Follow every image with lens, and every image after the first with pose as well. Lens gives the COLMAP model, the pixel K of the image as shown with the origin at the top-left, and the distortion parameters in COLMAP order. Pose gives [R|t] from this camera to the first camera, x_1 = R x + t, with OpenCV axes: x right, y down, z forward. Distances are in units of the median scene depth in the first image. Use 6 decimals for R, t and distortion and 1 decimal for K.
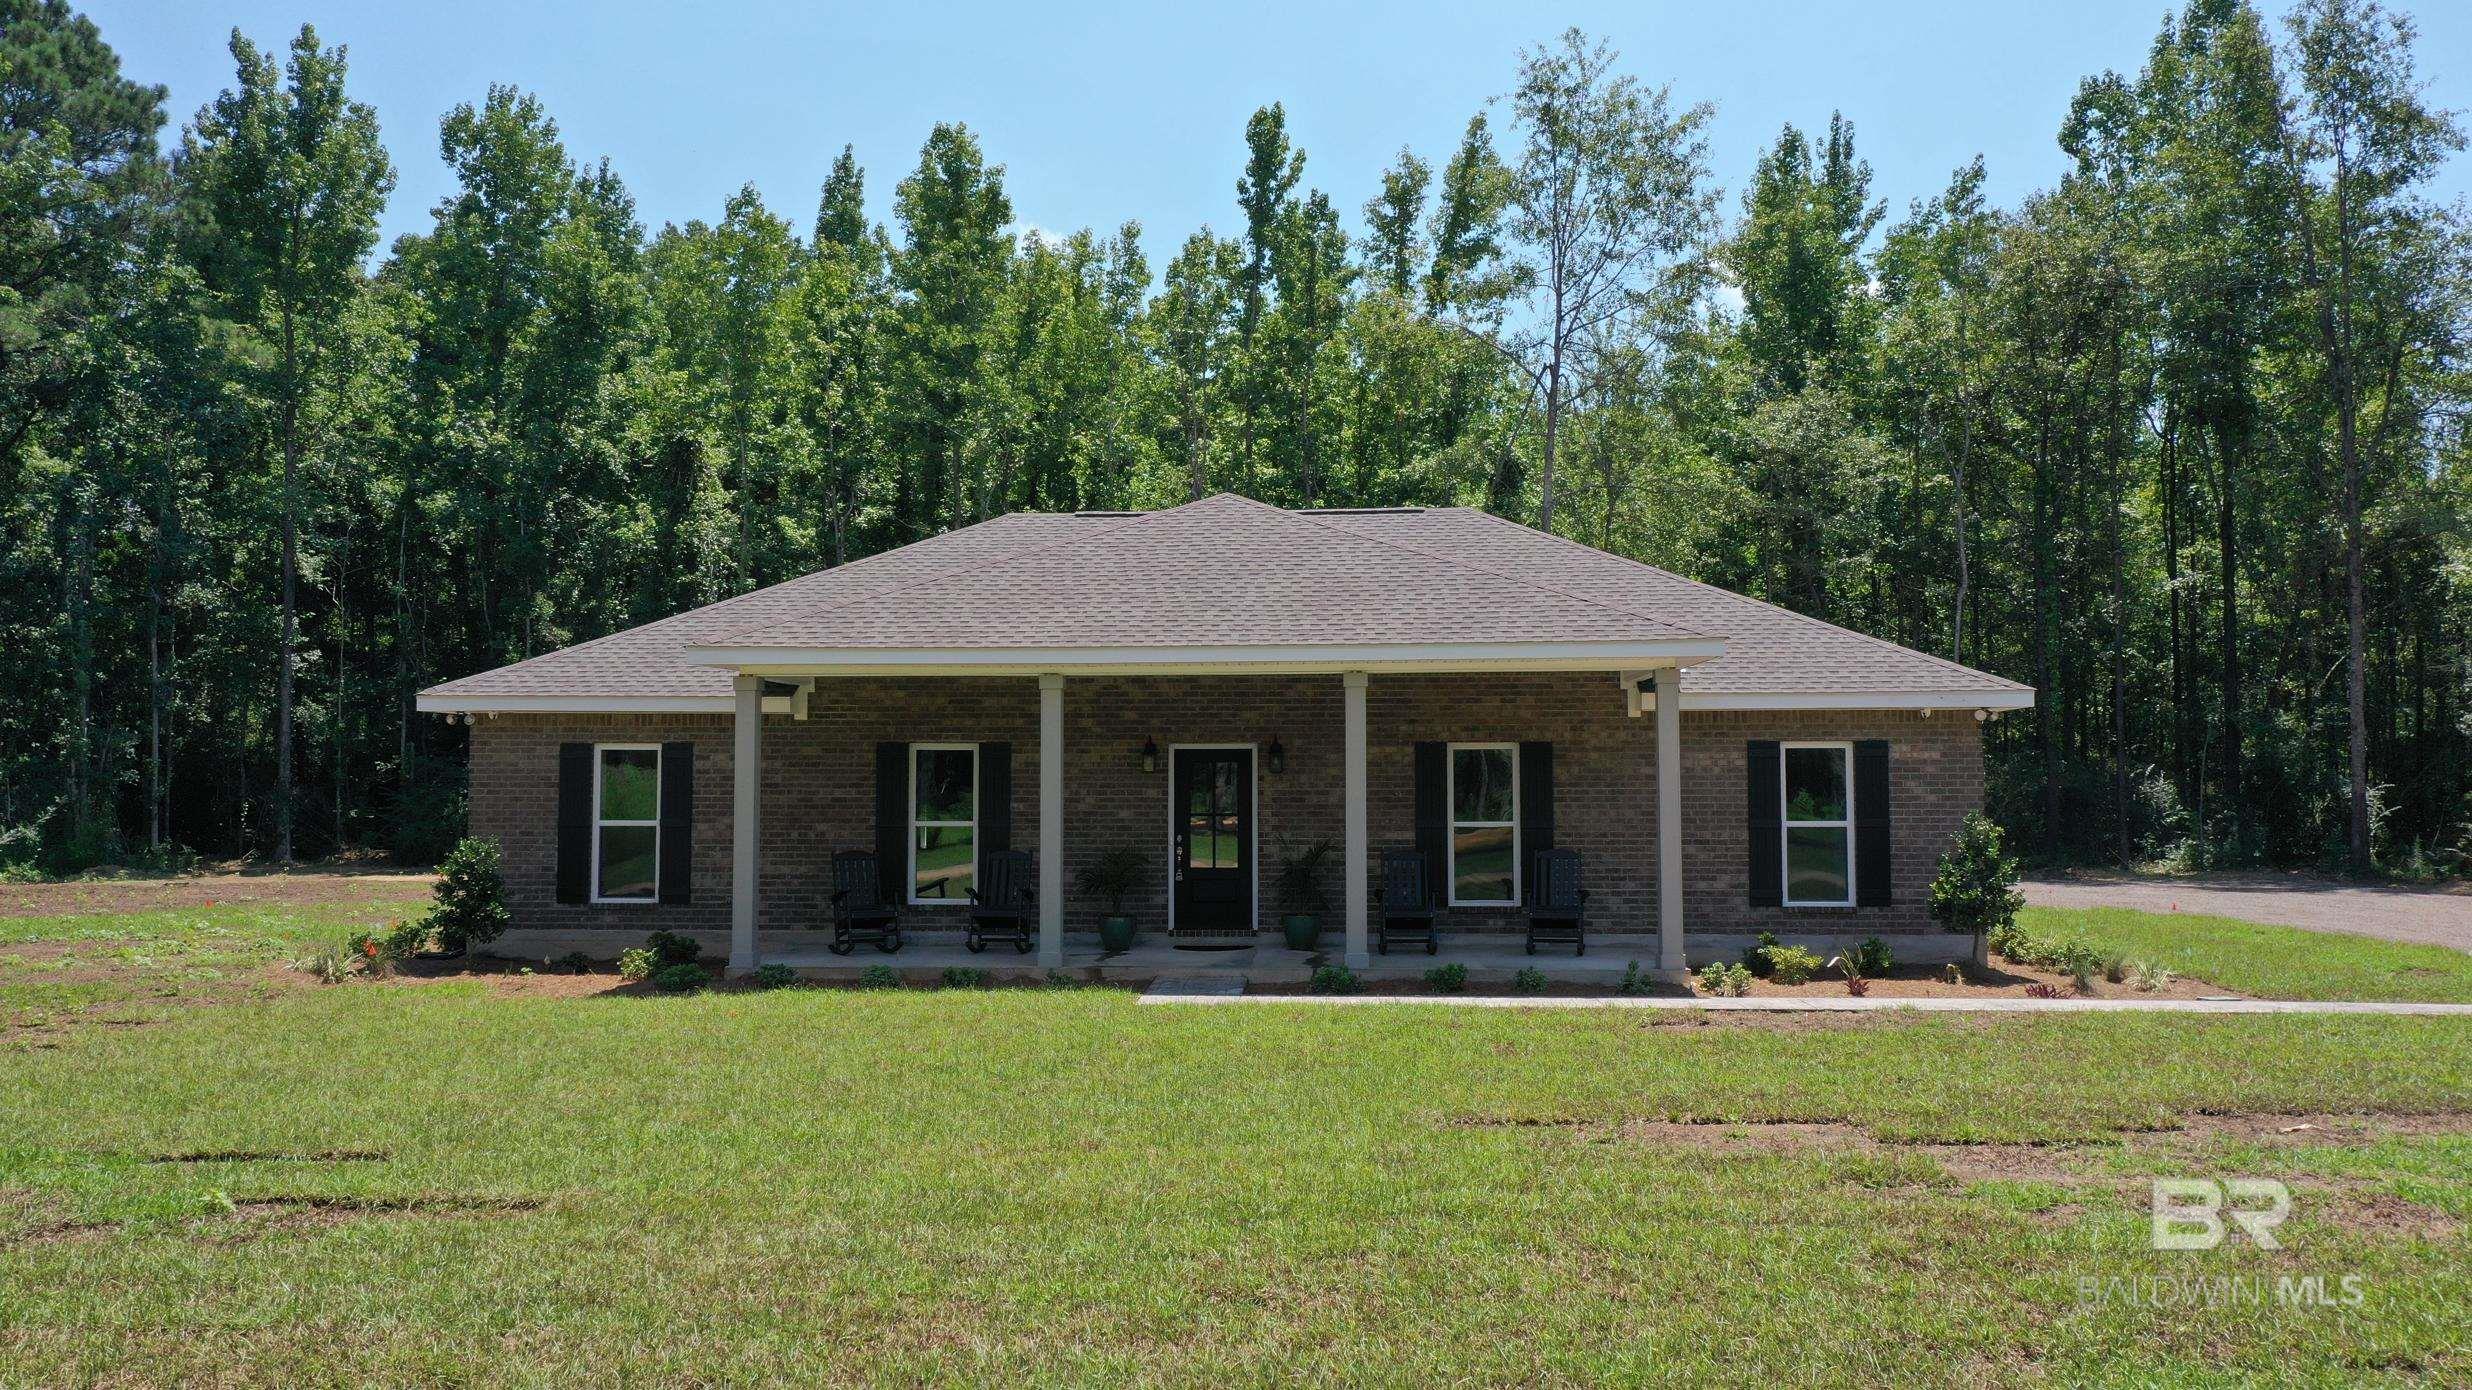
lens RADIAL K [[1942.8, 0, 1231.2], [0, 1942.8, 696.3], [0, 0, 1]] dist [0.017481, -0.001648]
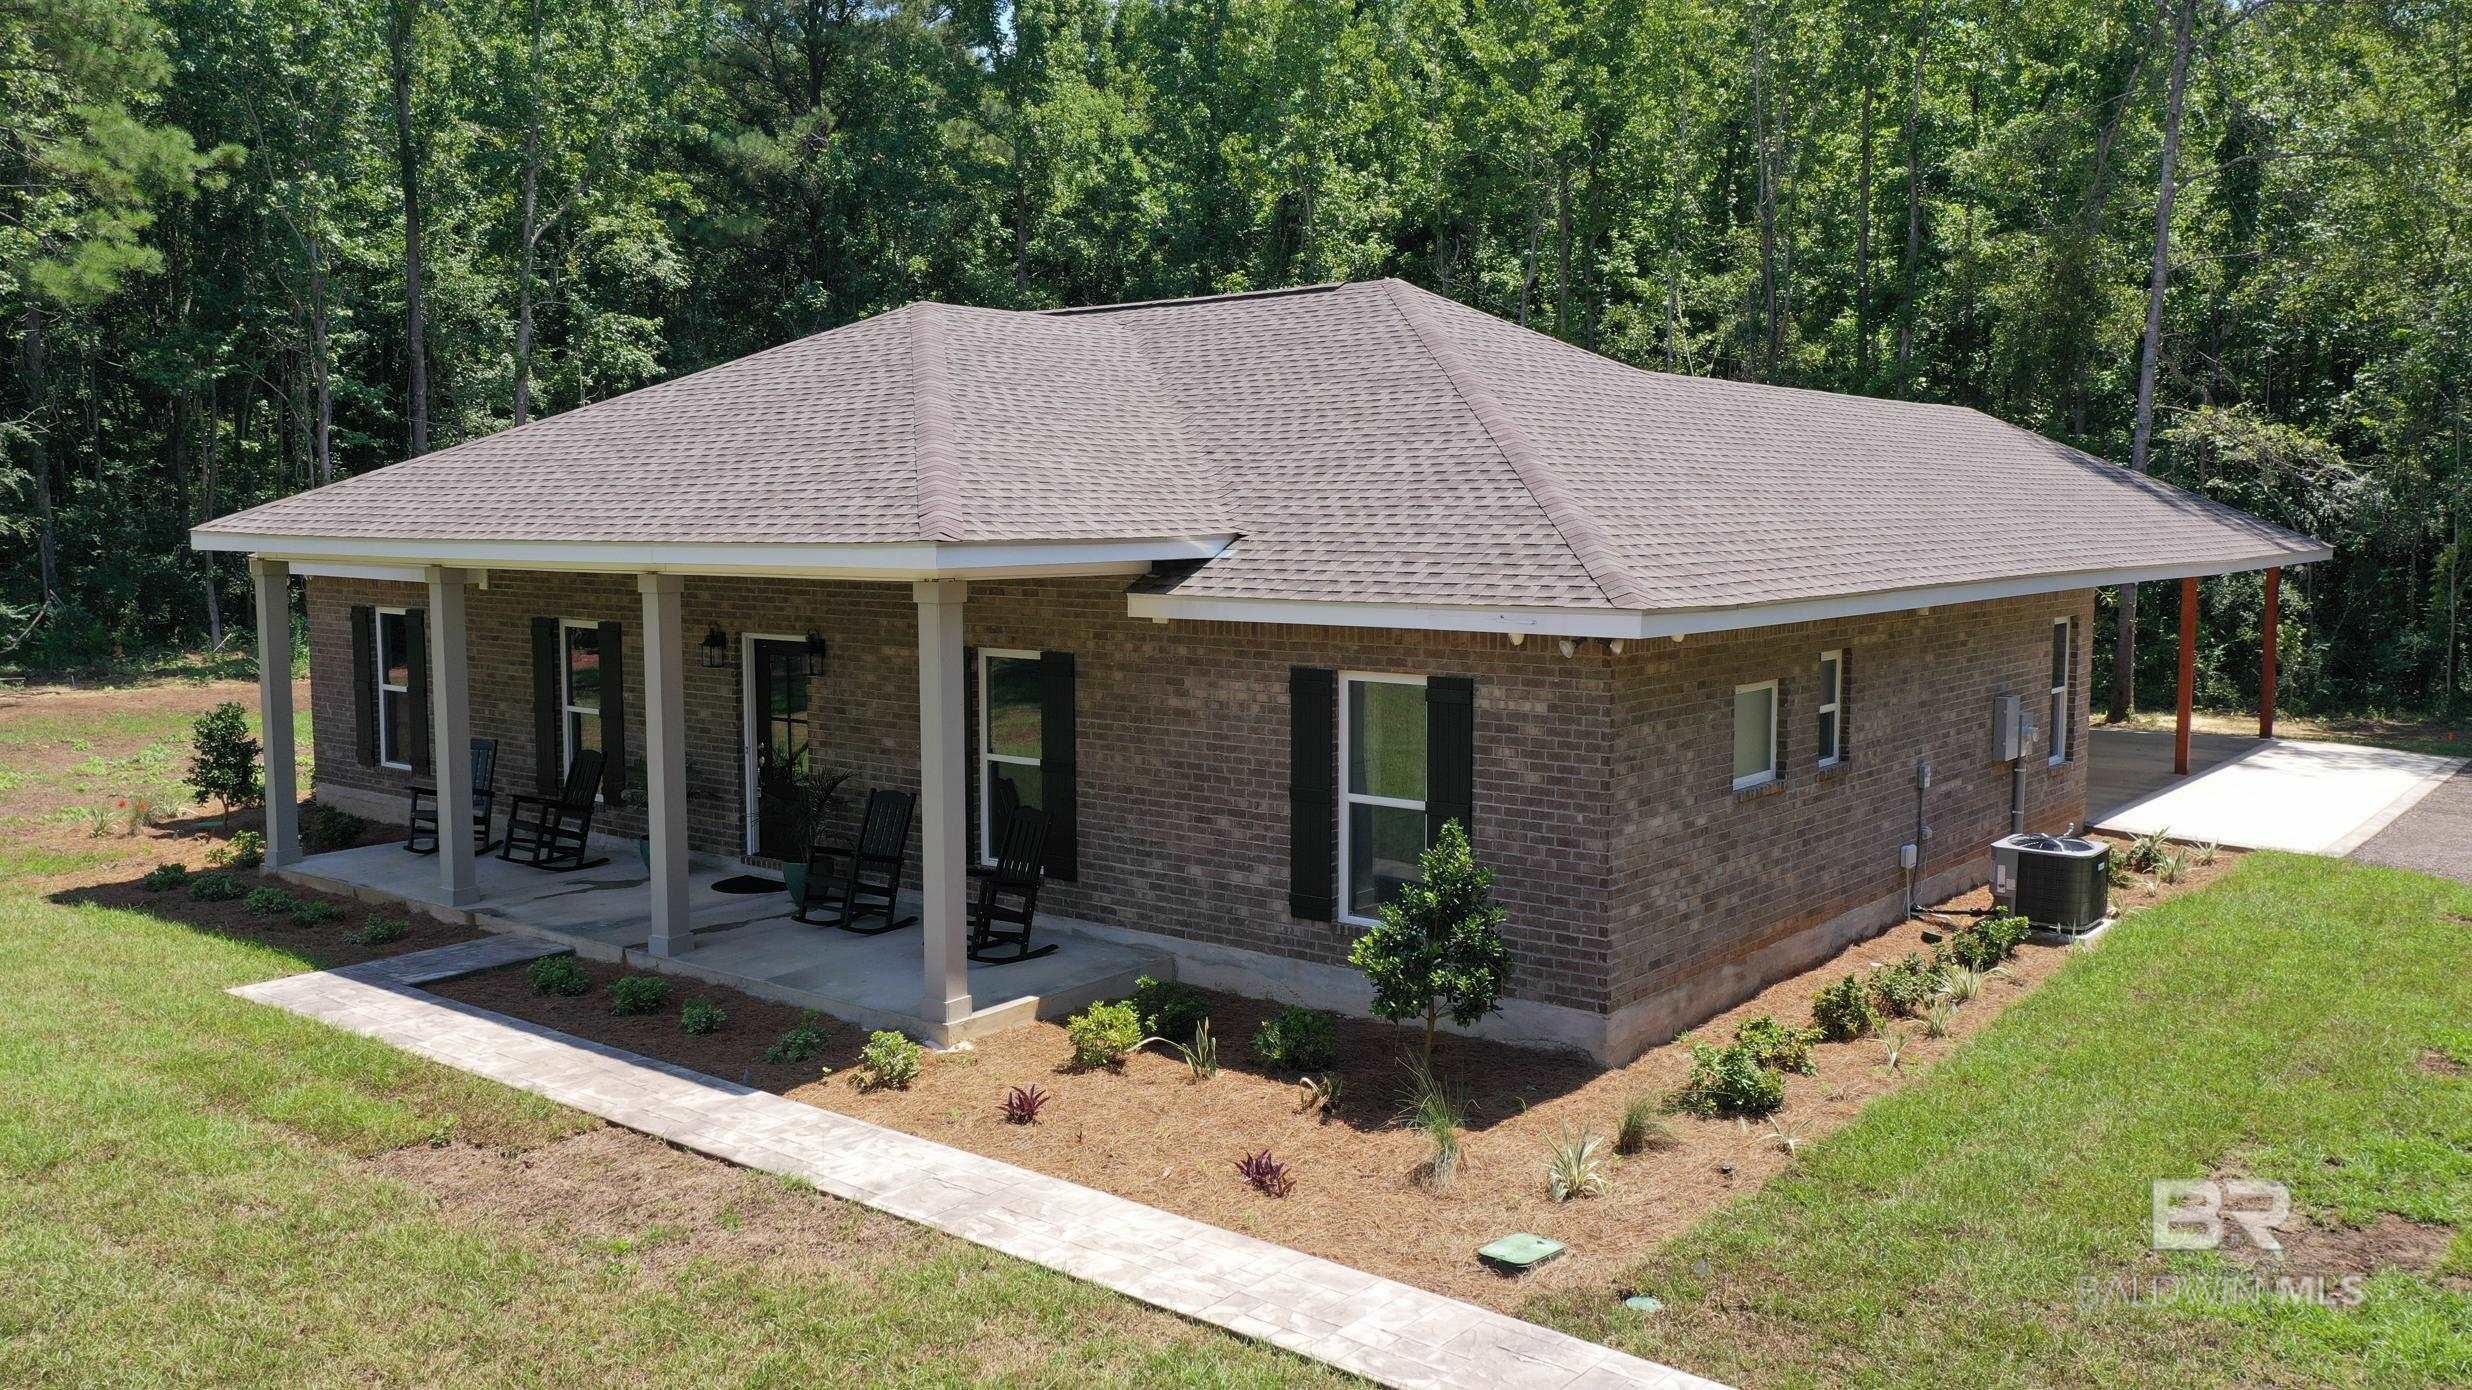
lens RADIAL K [[1942.8, 0, 1239.3], [0, 1942.8, 696.8], [0, 0, 1]] dist [0.017481, -0.001648]
pose [[0.817976, 0.057683, -0.572353, 0.294324], [0.028387, 0.989700, 0.140314, -0.027781], [0.574551, -0.131021, 0.807914, 0.219140]]
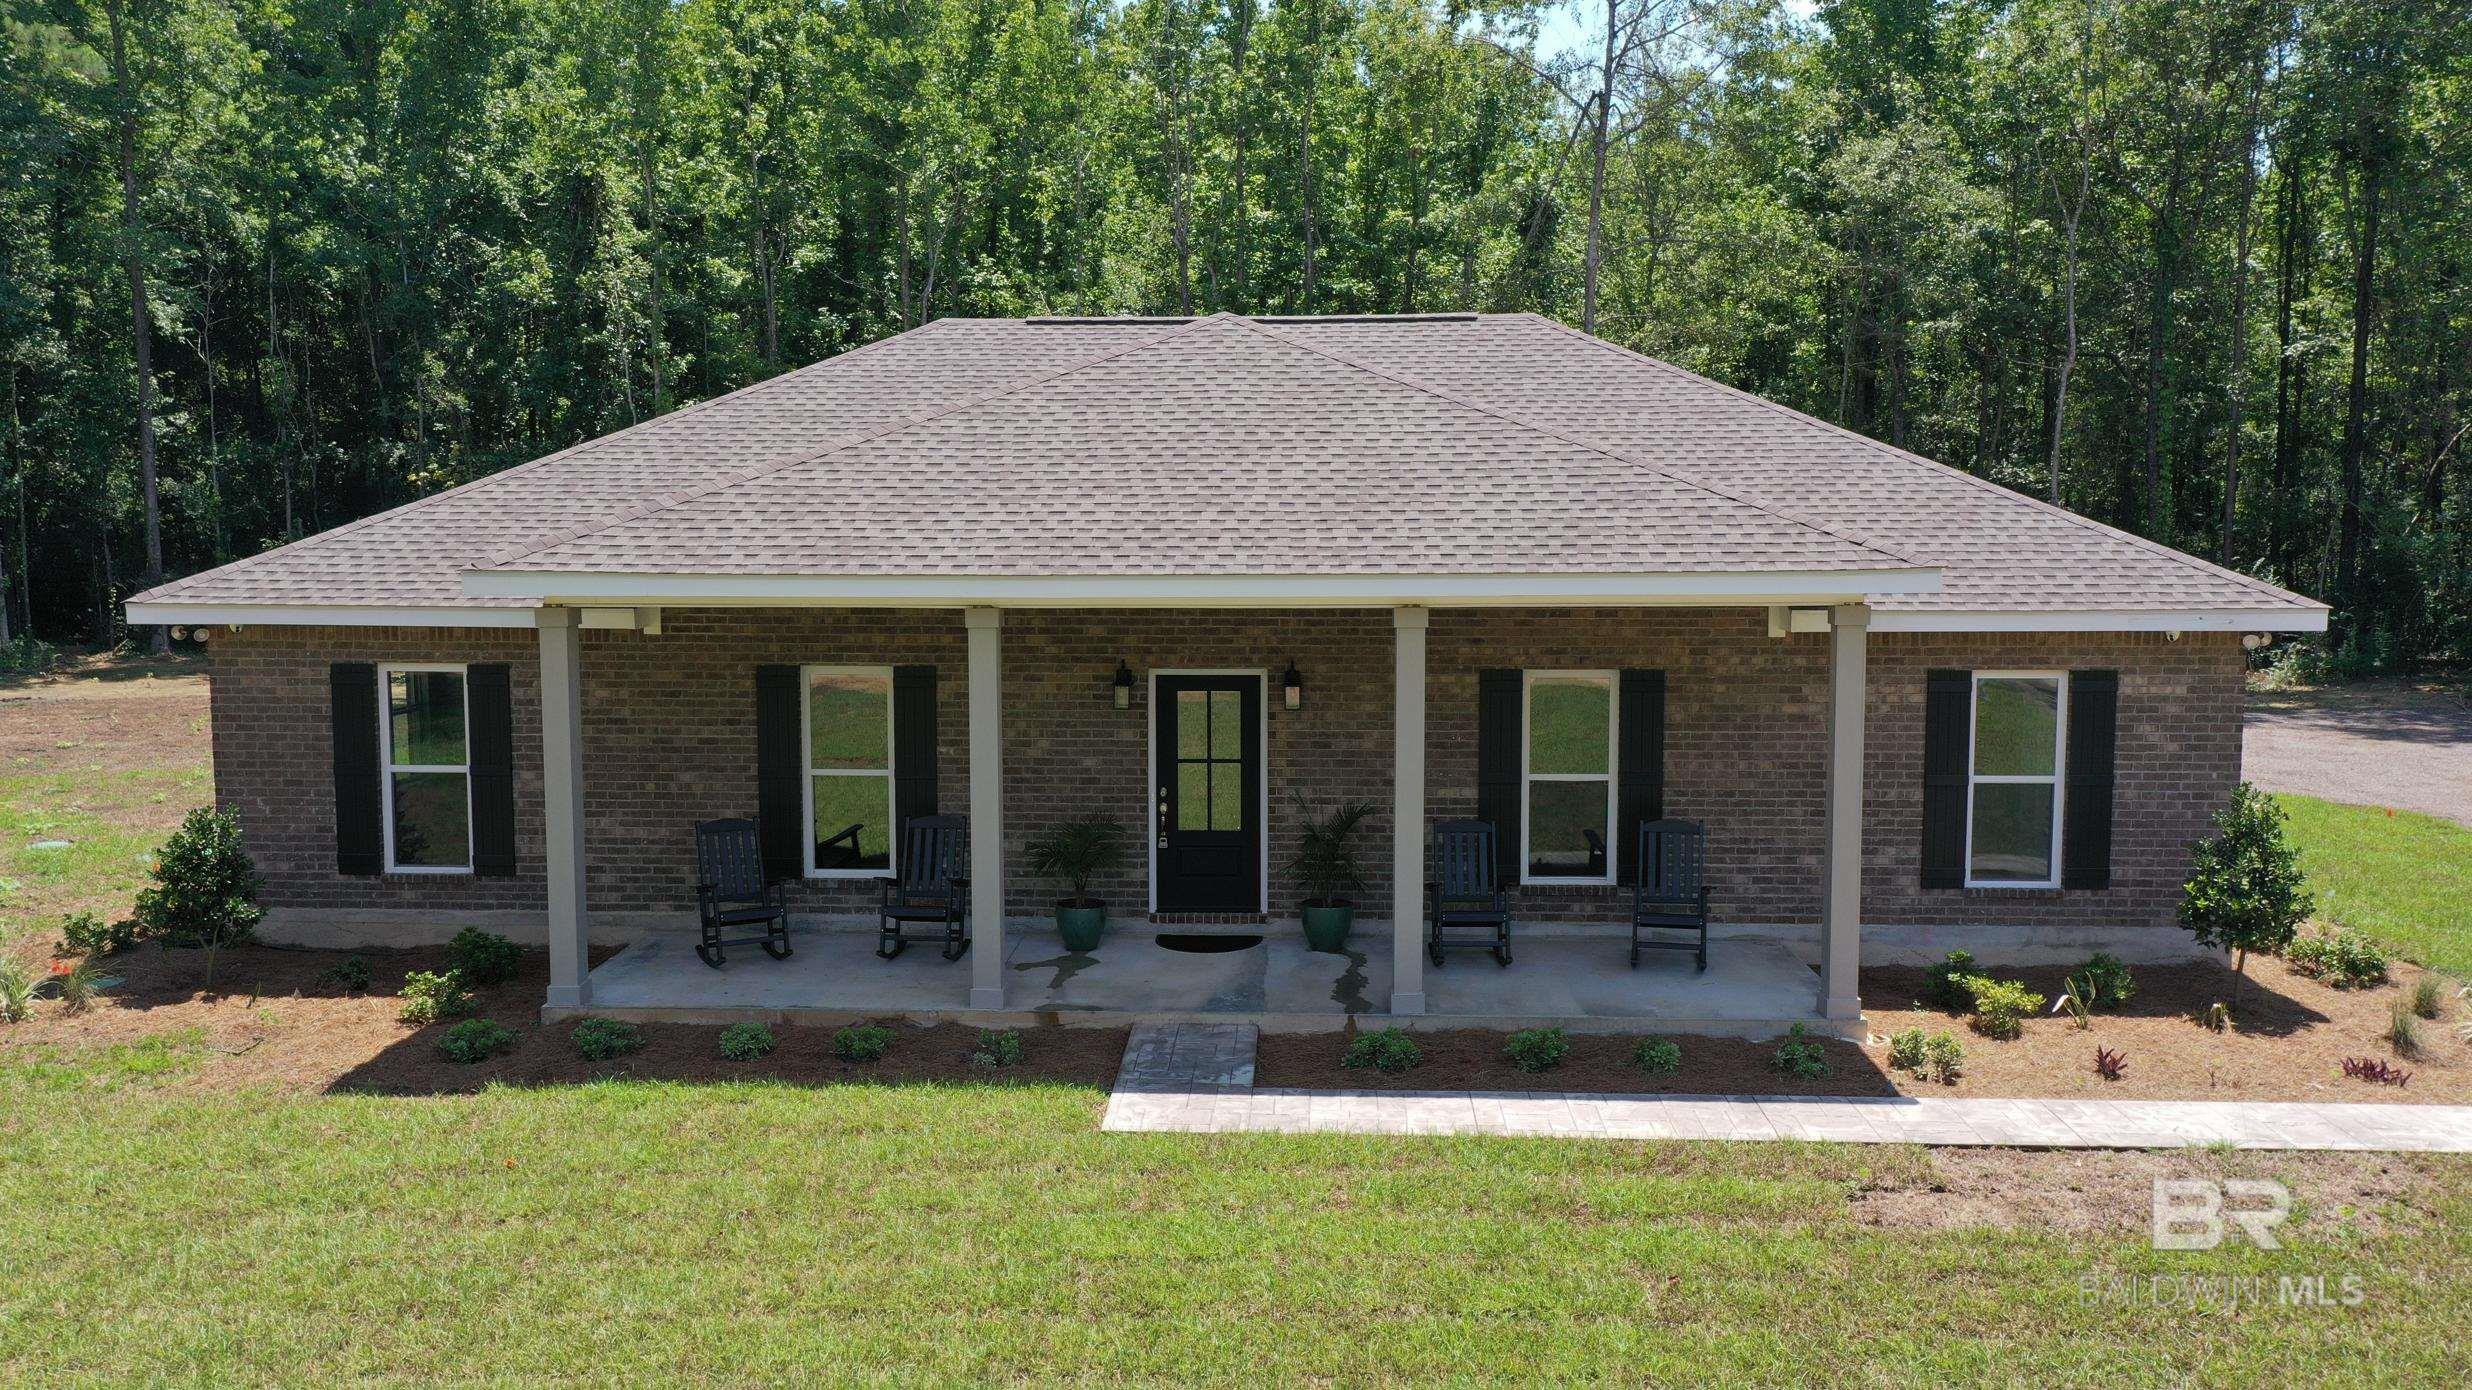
lens RADIAL K [[1942.8, 0, 1235.1], [0, 1942.8, 689.9], [0, 0, 1]] dist [0.017481, -0.001648]
pose [[0.999932, -0.000894, 0.011652, -0.003679], [-0.000827, 0.989159, 0.146847, -0.037028], [-0.011657, -0.146846, 0.989091, 0.125920]]
